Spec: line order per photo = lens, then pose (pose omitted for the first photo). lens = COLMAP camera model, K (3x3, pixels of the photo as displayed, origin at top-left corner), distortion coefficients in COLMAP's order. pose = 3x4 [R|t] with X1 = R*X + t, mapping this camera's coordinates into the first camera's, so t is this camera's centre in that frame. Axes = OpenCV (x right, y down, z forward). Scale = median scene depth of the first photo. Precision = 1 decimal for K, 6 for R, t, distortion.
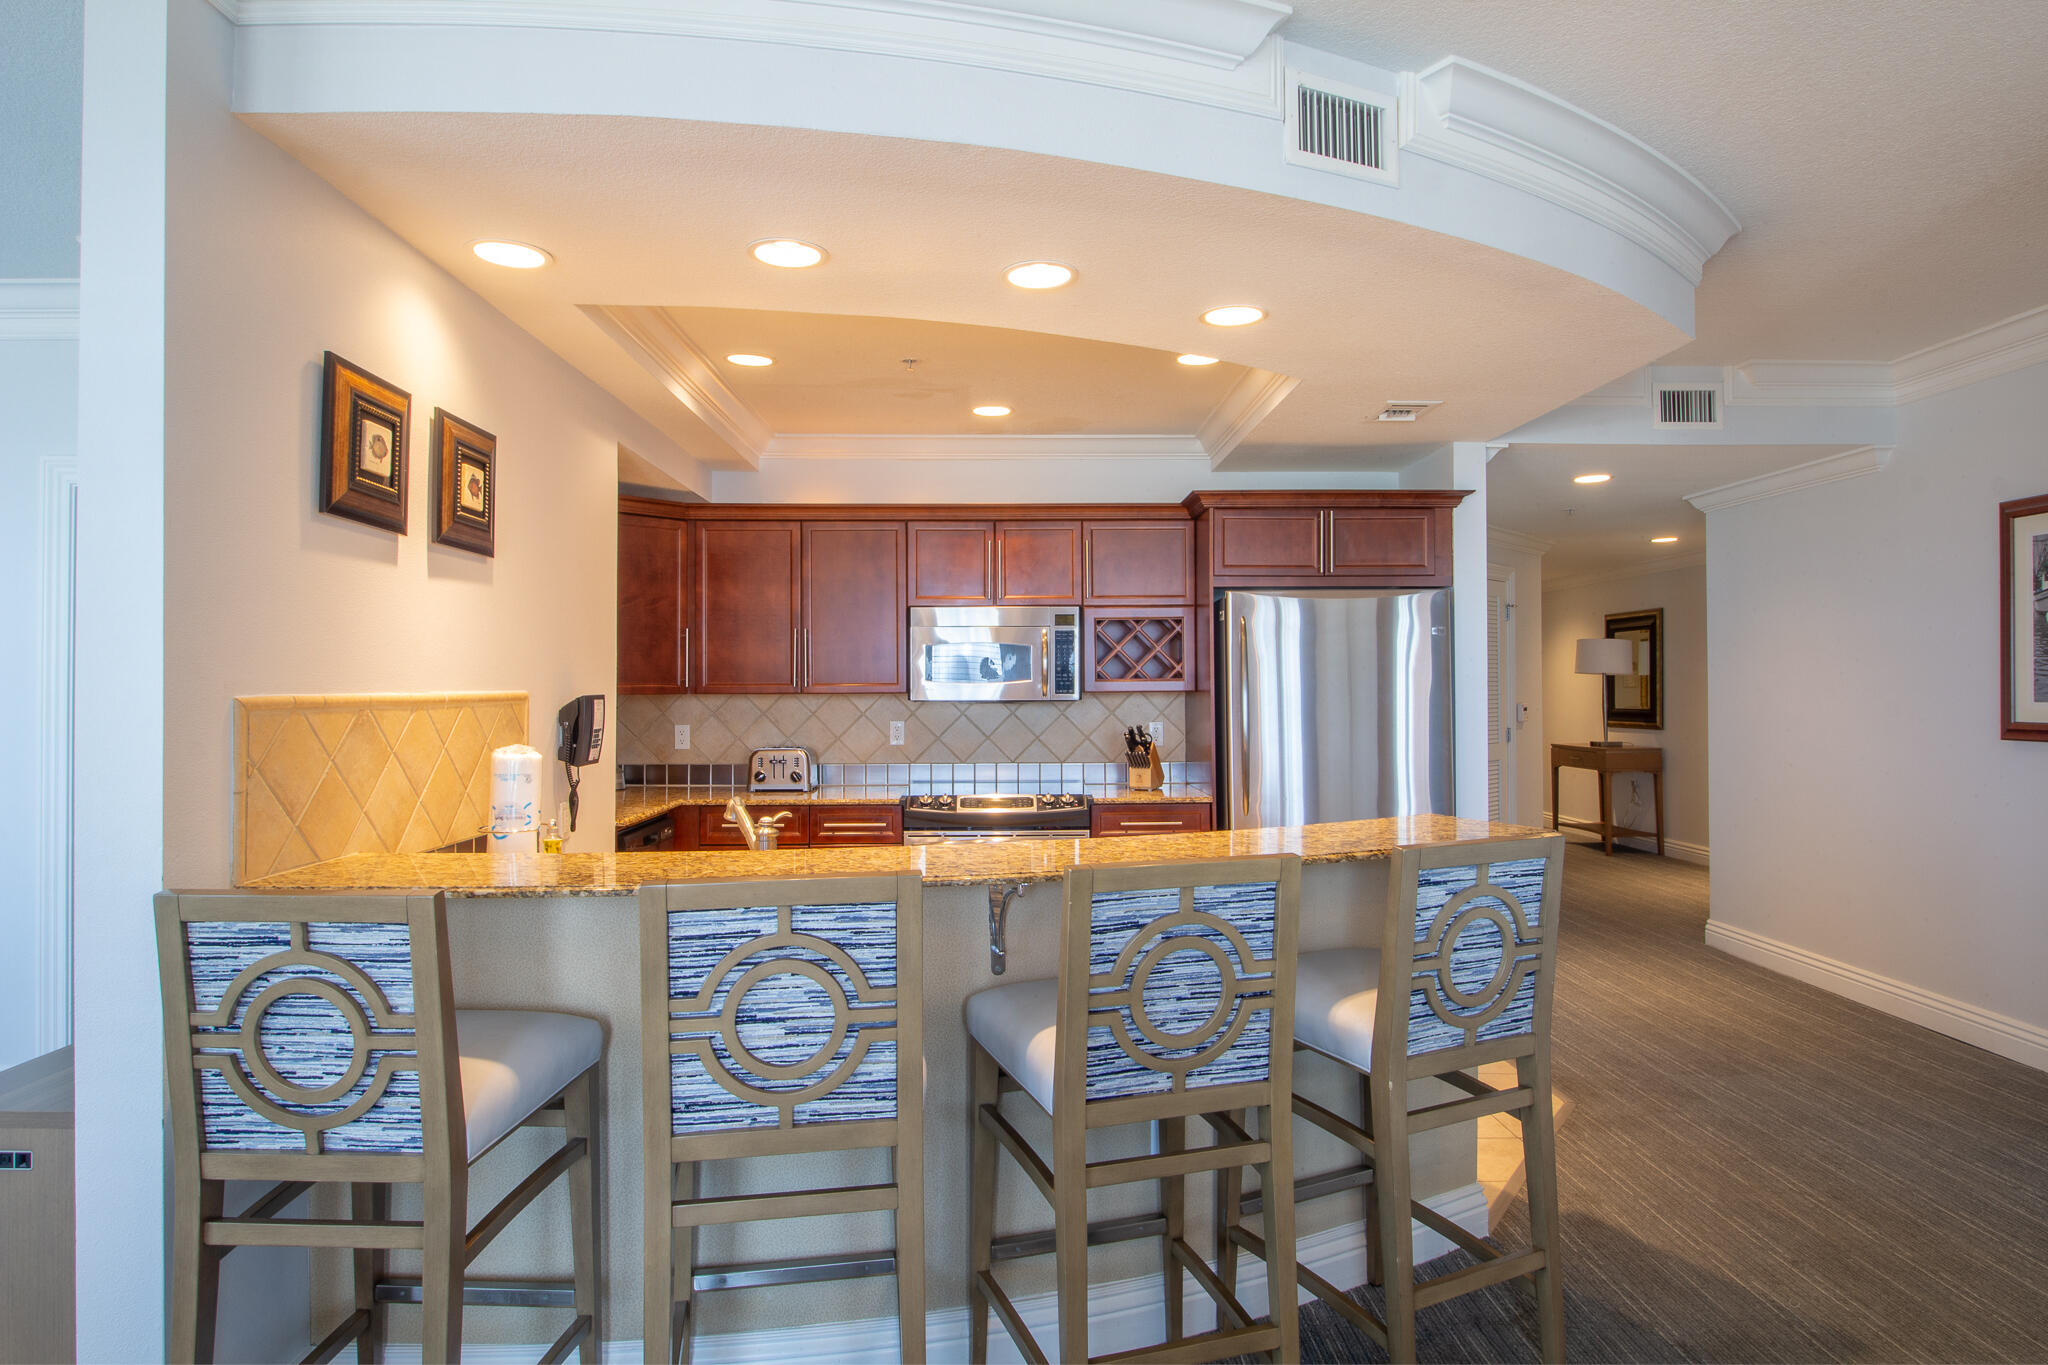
lens RADIAL K [[1194.3, 0, 1032.7], [0, 1194.3, 683.0], [0, 0, 1]] dist [0.017891, -0.000416]
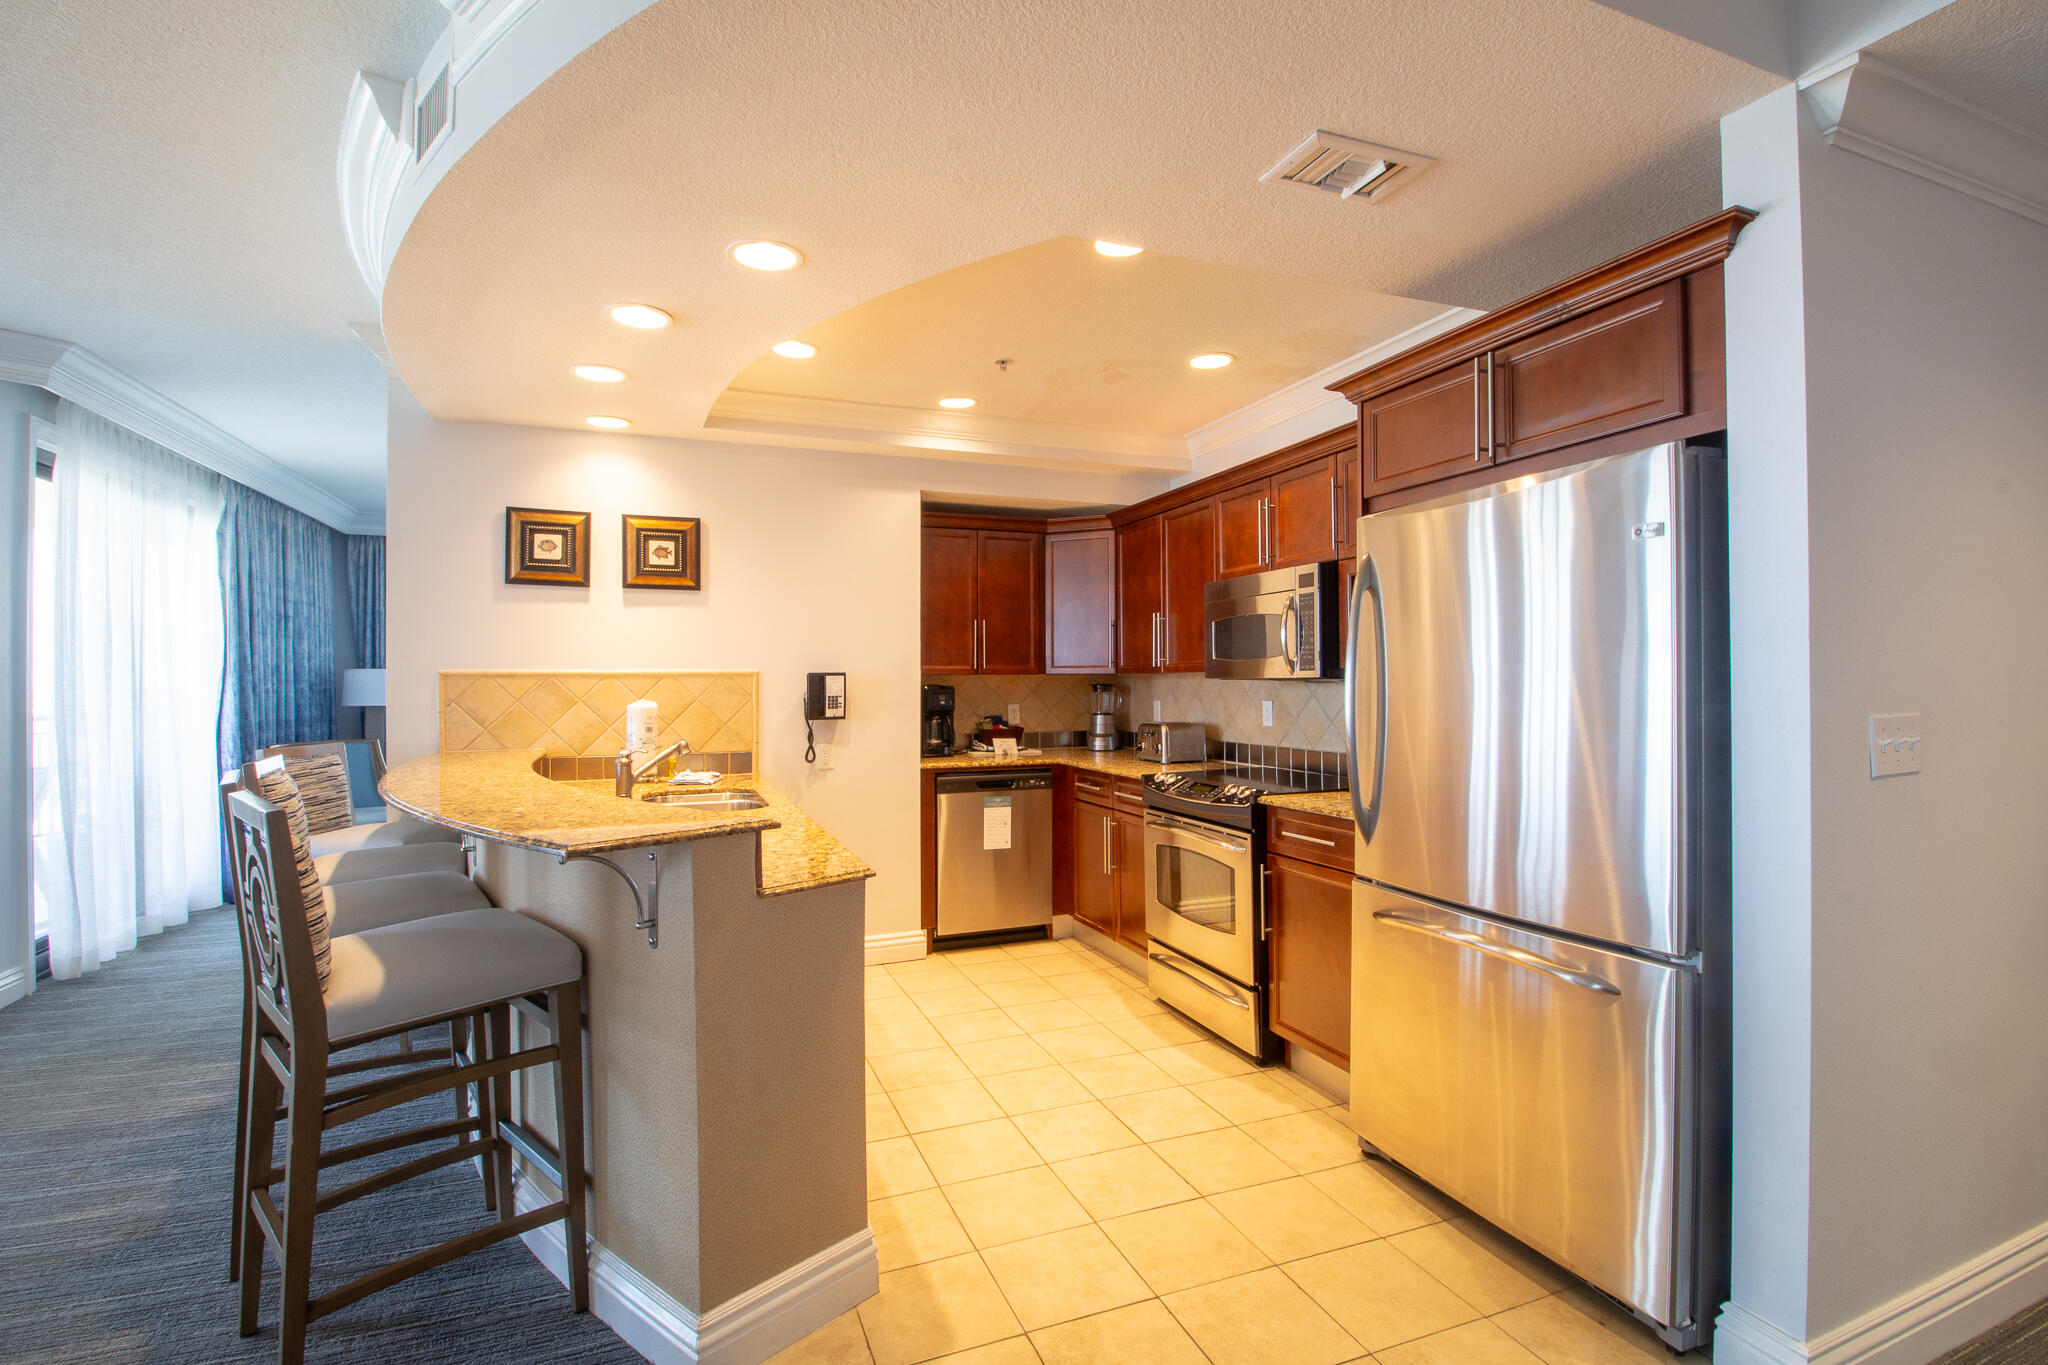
lens RADIAL K [[953.6, 0, 1022.4], [0, 953.6, 685.2], [0, 0, 1]] dist [-0.004000, -0.000806]
pose [[0.316716, 0.004805, -0.948508, 1.074094], [0.005283, 0.999963, 0.006829, 0.024777], [0.948506, -0.007174, 0.316679, 1.115505]]
